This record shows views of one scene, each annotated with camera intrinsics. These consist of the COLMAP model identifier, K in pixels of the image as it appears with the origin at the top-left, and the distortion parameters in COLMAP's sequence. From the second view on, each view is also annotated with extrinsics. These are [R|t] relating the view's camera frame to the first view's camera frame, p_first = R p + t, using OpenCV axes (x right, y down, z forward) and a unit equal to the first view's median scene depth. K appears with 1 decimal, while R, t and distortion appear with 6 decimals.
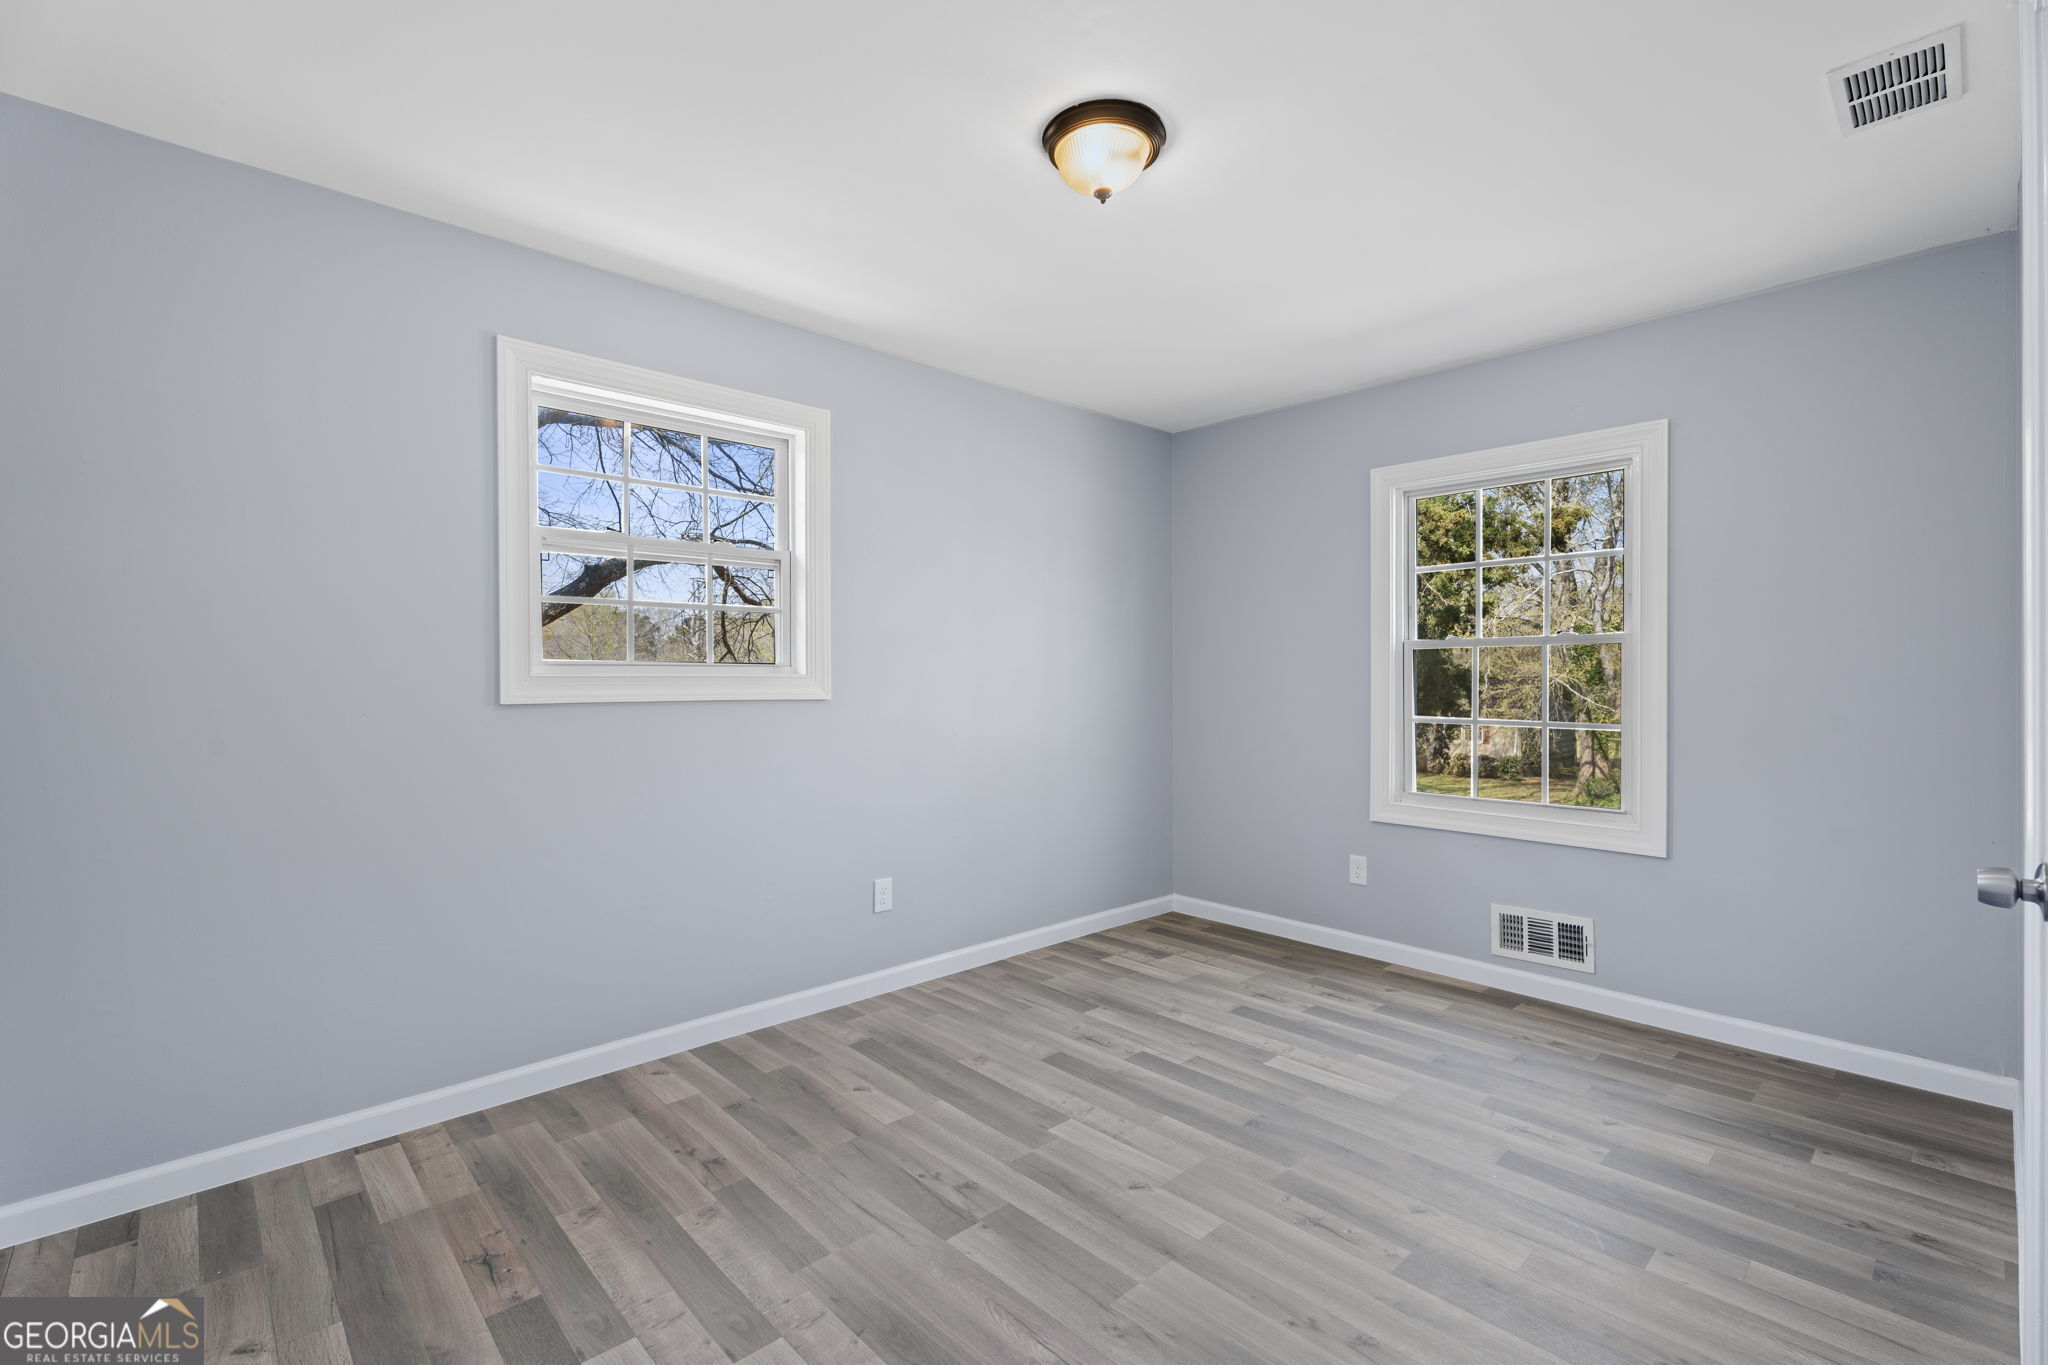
lens RADIAL K [[918.7, 0, 1019.5], [0, 918.7, 681.4], [0, 0, 1]] dist [-0.002012, -0.000117]
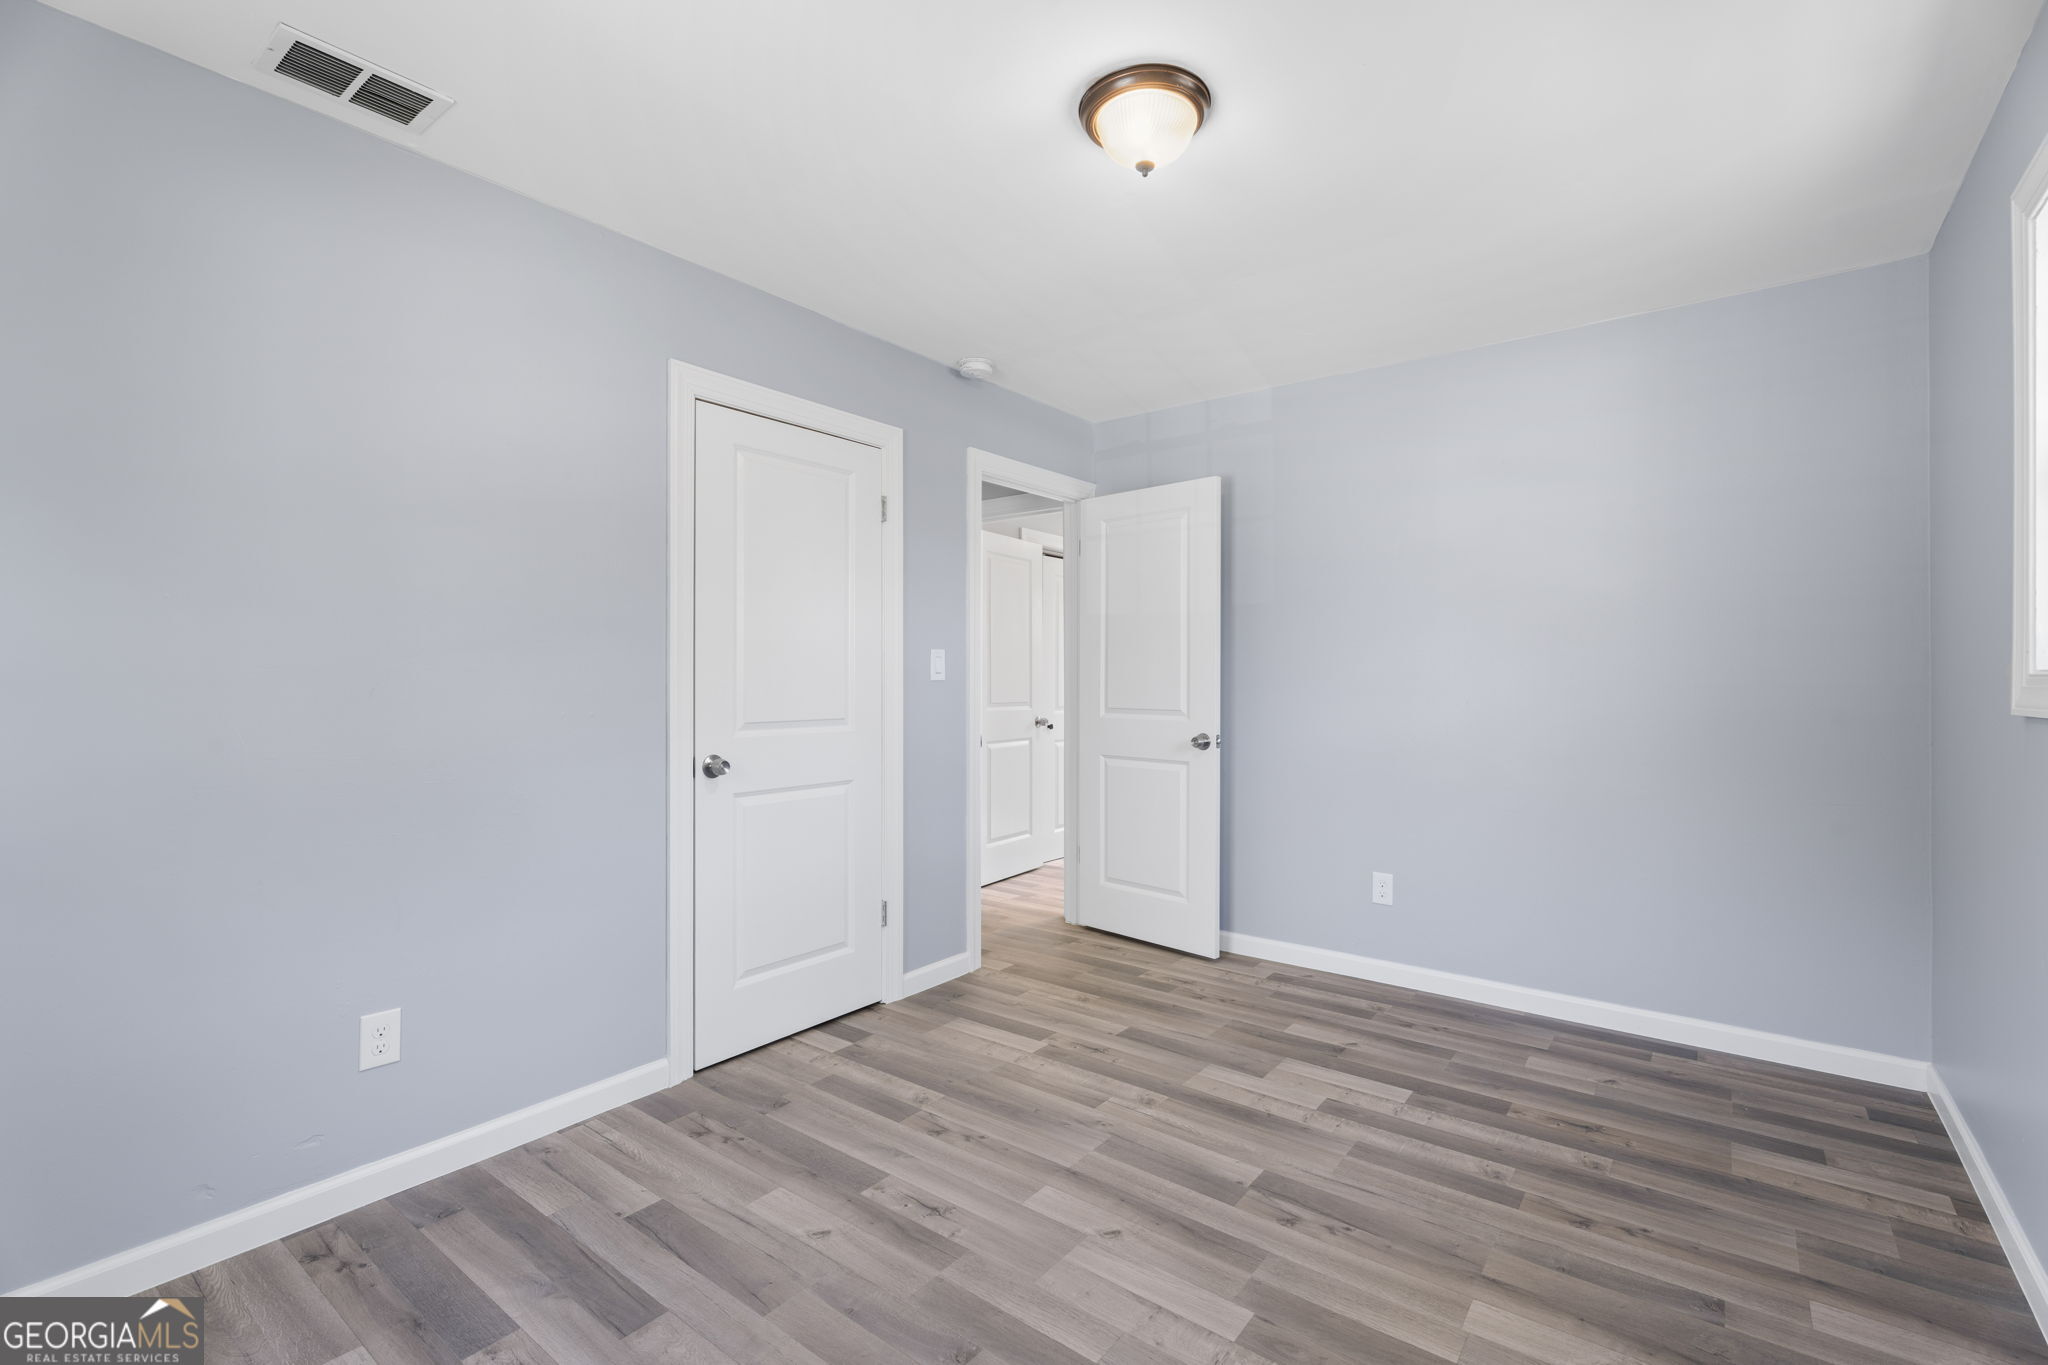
lens RADIAL K [[918.7, 0, 1034.1], [0, 918.7, 694.8], [0, 0, 1]] dist [-0.002012, -0.000117]
pose [[-0.985460, 0.005313, -0.169825, 0.361710], [0.002561, 0.999862, 0.016423, -0.002027], [0.169888, 0.015750, -0.985337, 1.901913]]
